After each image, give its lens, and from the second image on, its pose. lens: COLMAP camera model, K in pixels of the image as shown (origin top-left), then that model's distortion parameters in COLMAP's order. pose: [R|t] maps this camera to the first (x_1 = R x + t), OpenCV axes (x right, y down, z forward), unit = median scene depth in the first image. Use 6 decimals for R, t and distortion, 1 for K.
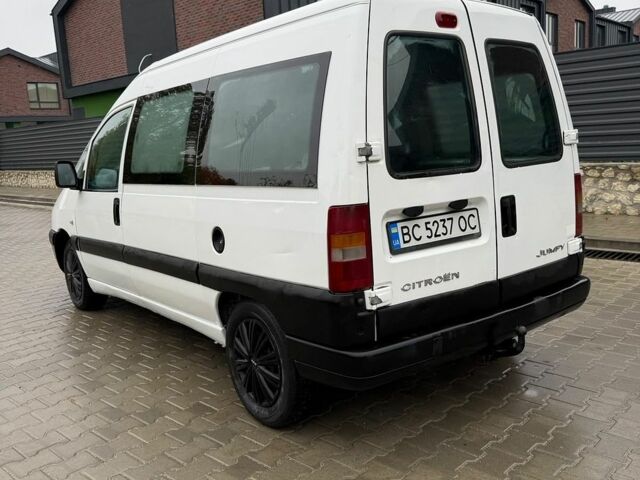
lens RADIAL K [[605.2, 0, 320.0], [0, 605.2, 240.0], [0, 0, 1]] dist [0.007832, 0.007909]
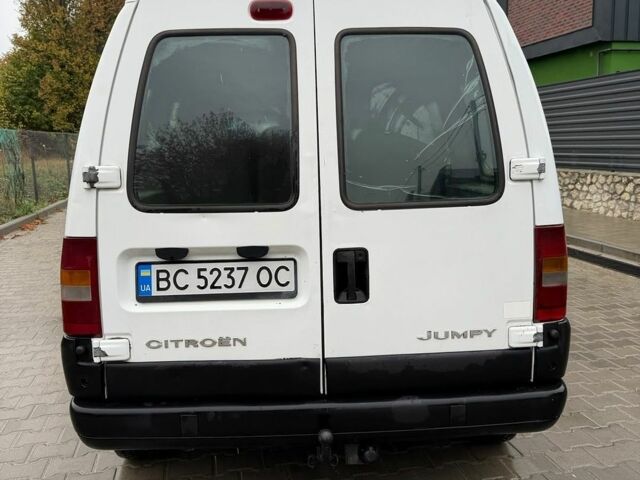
lens RADIAL K [[524.1, 0, 340.3], [0, 524.1, 231.5], [0, 0, 1]] dist [0.066801, -0.003490]
pose [[0.827594, 0.117863, -0.548813, 0.697558], [-0.118176, 0.992379, 0.034917, -0.122865], [0.548746, 0.035960, 0.835216, 0.510556]]
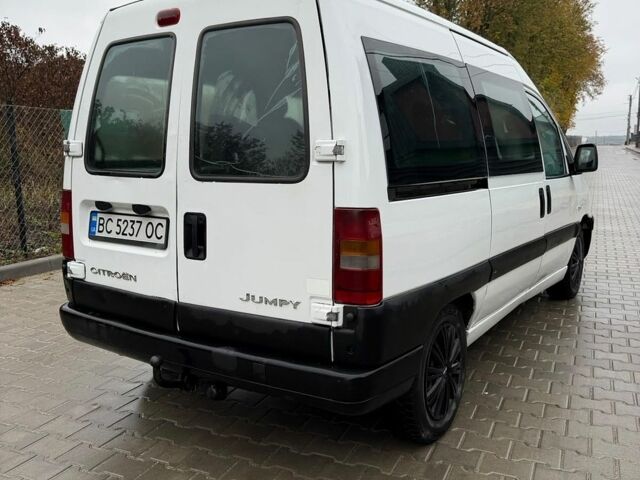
lens RADIAL K [[653.3, 0, 320.0], [0, 653.3, 240.0], [0, 0, 1]] dist [0.179594, -0.669748]
pose [[0.315022, 0.200925, -0.927572, 1.351032], [-0.160767, 0.974507, 0.156493, -0.228595], [0.935369, 0.099824, 0.339293, 0.928846]]
